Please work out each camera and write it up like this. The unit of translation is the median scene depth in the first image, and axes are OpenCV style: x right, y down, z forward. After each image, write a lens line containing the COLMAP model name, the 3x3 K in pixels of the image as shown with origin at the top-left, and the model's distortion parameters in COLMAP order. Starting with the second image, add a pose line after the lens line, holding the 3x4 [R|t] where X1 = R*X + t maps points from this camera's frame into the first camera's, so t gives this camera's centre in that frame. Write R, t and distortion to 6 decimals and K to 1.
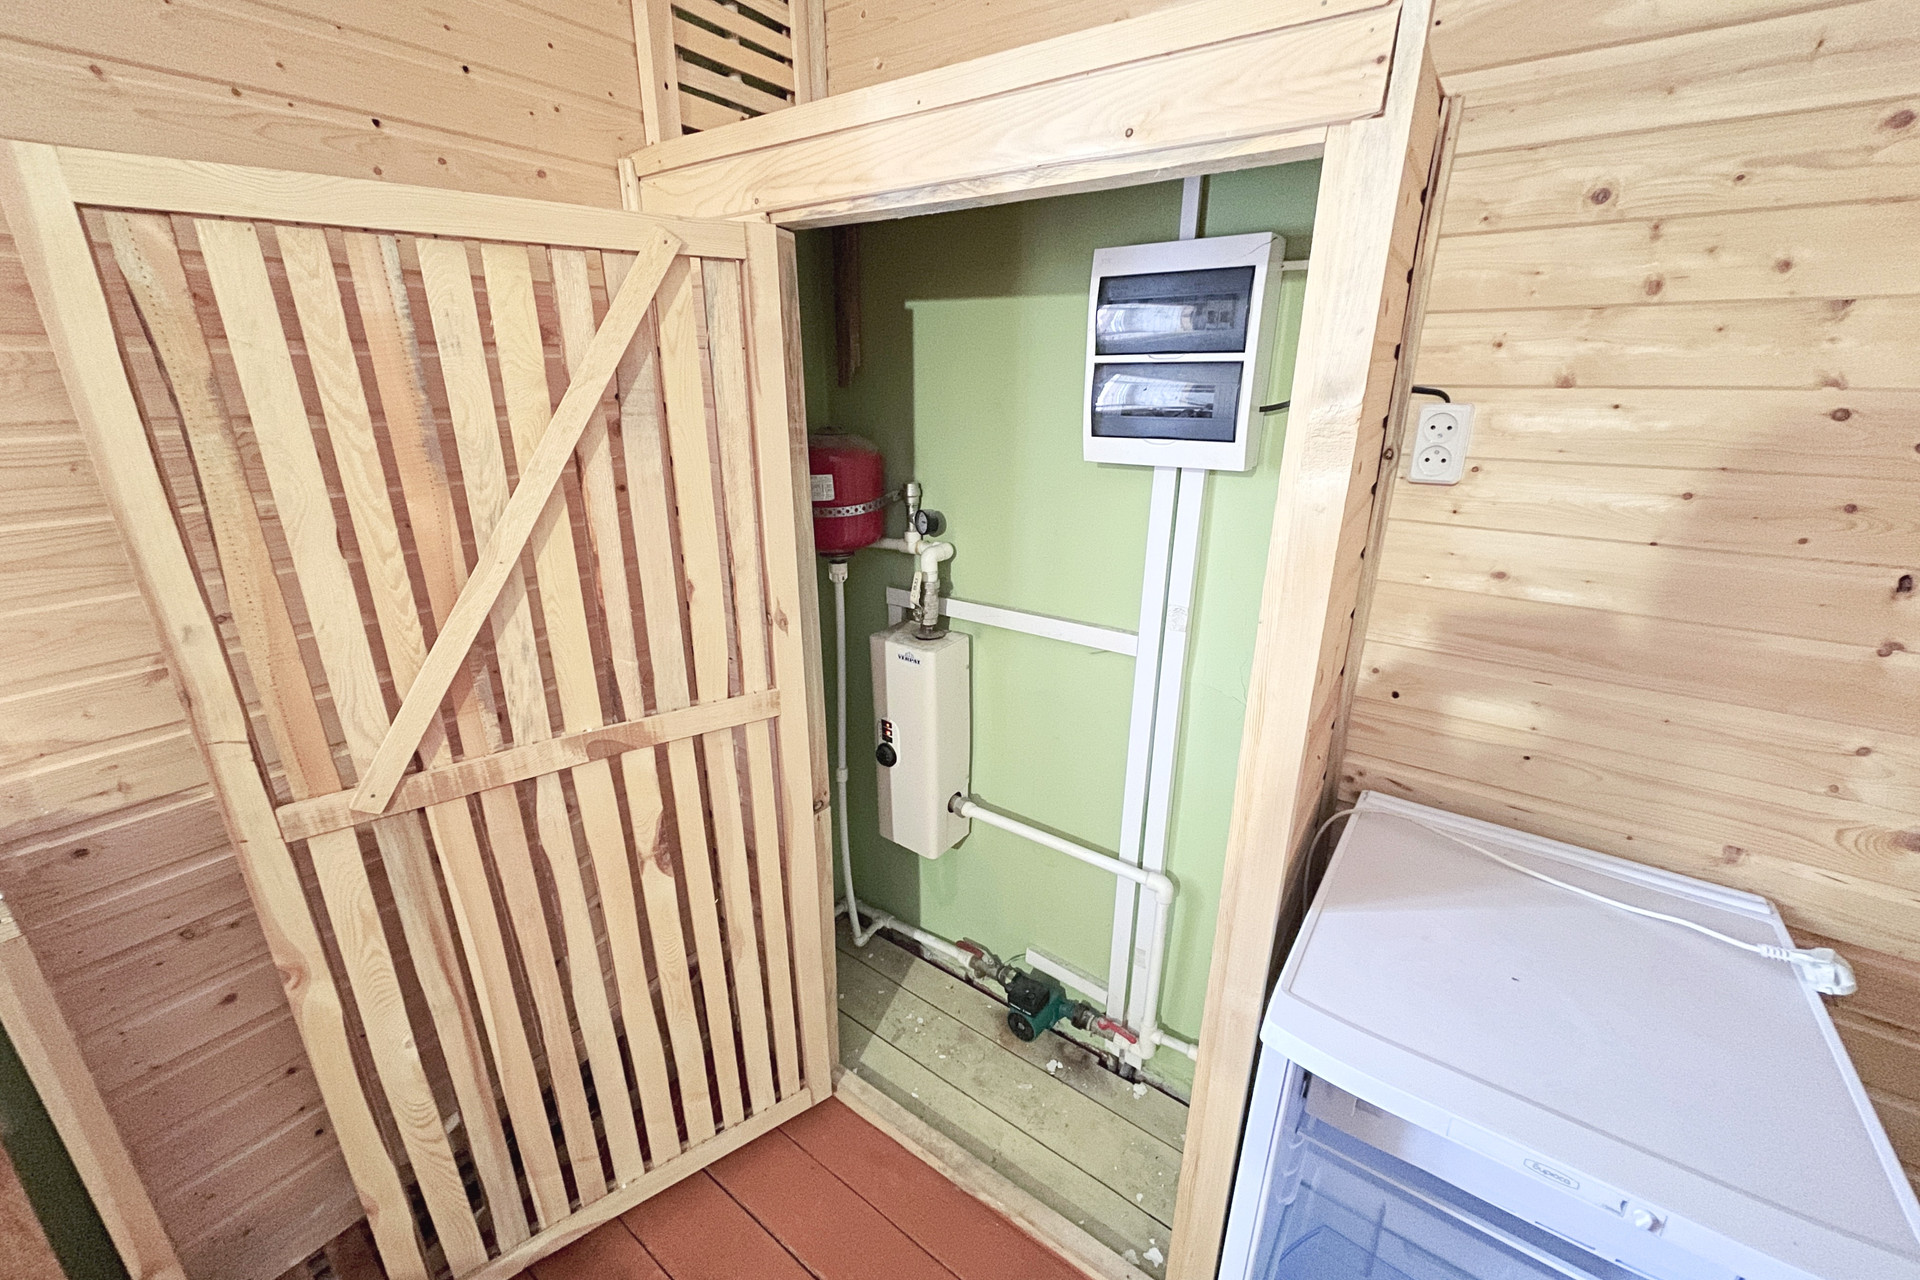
lens RADIAL K [[771.4, 0, 959.1], [0, 771.4, 640.9], [0, 0, 1]] dist [-0.001507, 0.000081]
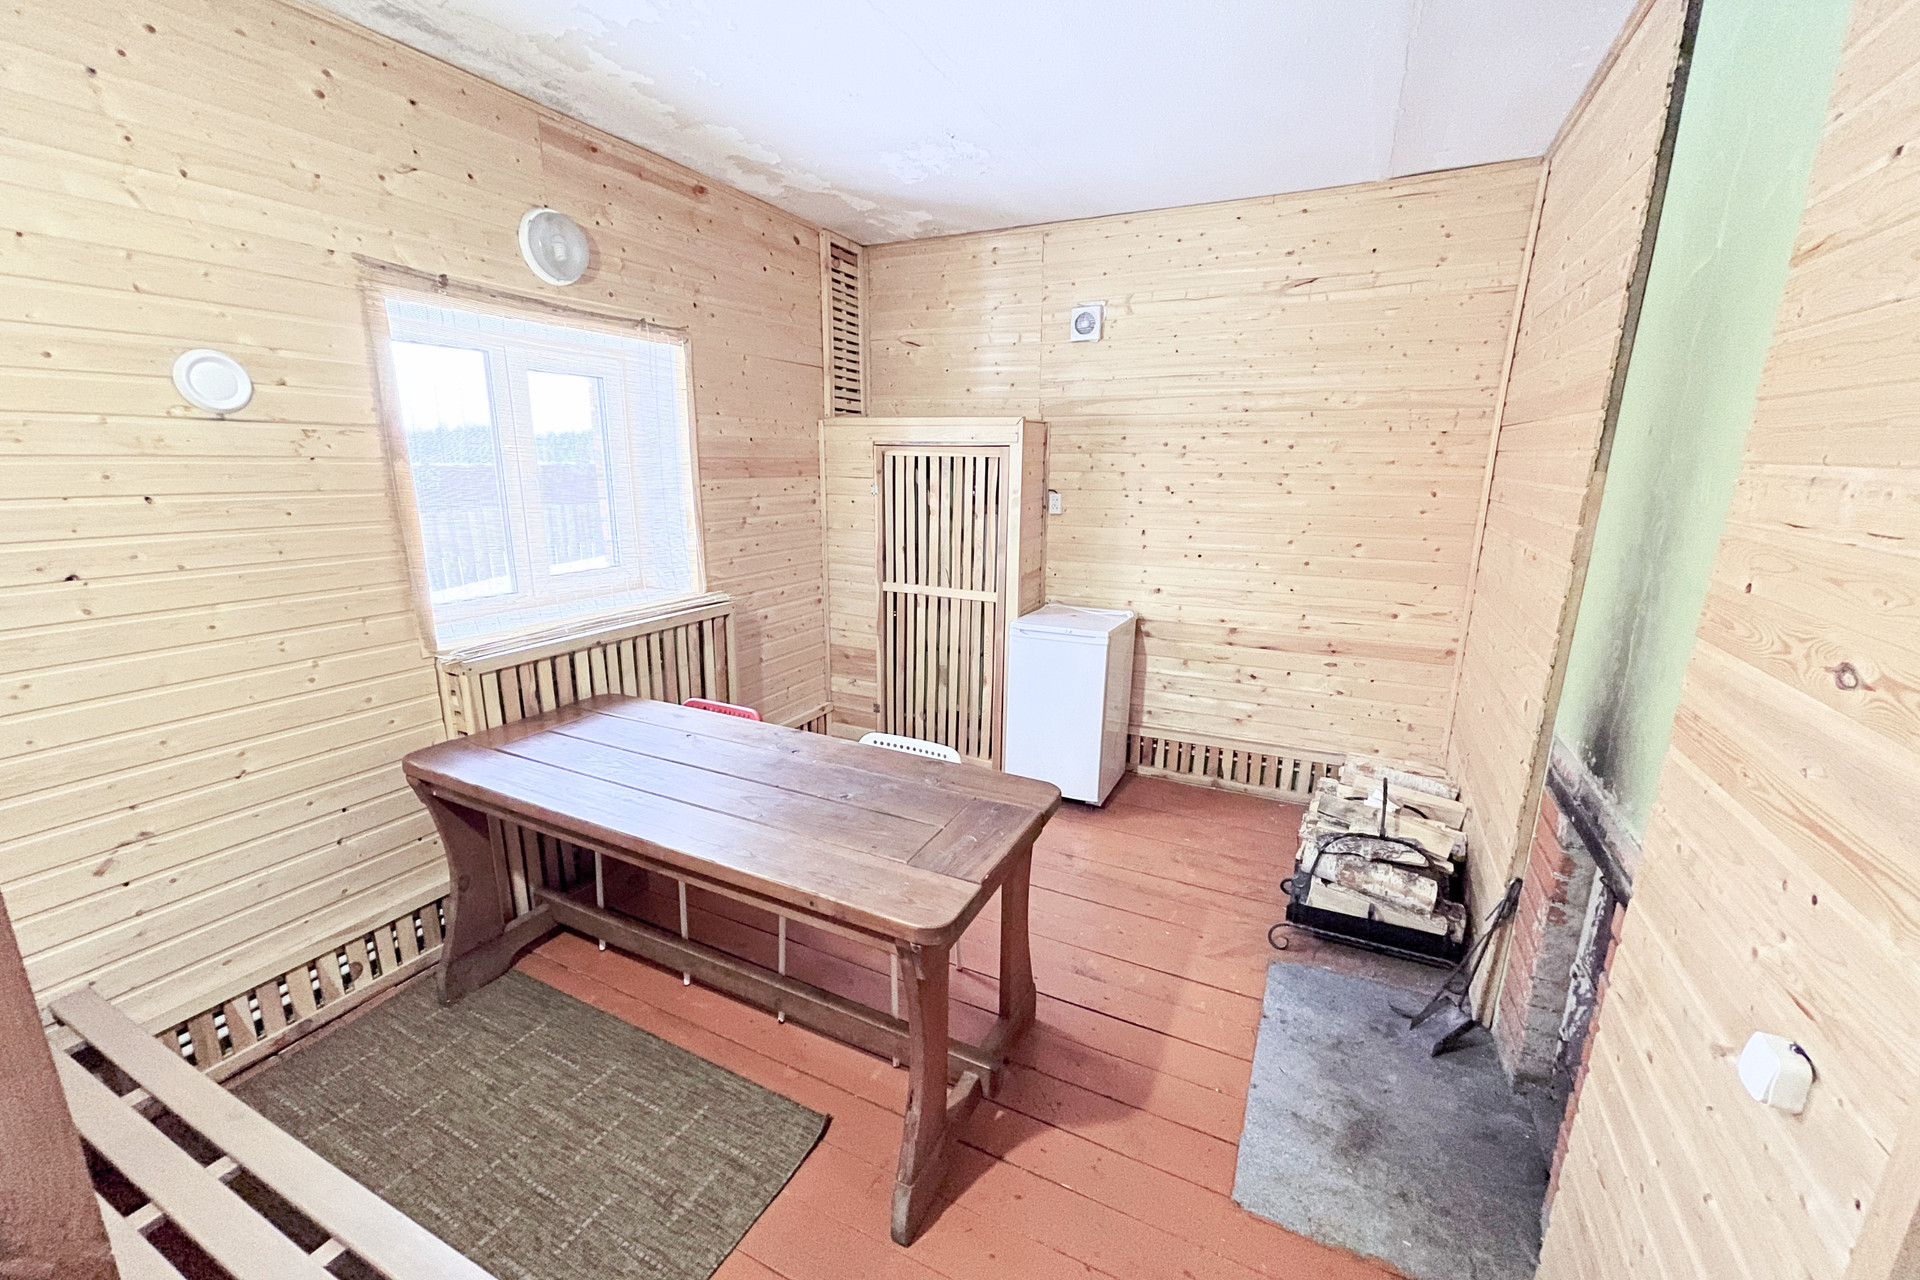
lens RADIAL K [[771.4, 0, 957.5], [0, 771.4, 645.4], [0, 0, 1]] dist [-0.001507, 0.000081]
pose [[0.985952, -0.030404, 0.164239, -0.488702], [0.047537, 0.993708, -0.101416, 0.772770], [-0.160122, 0.107798, 0.981193, -2.493673]]
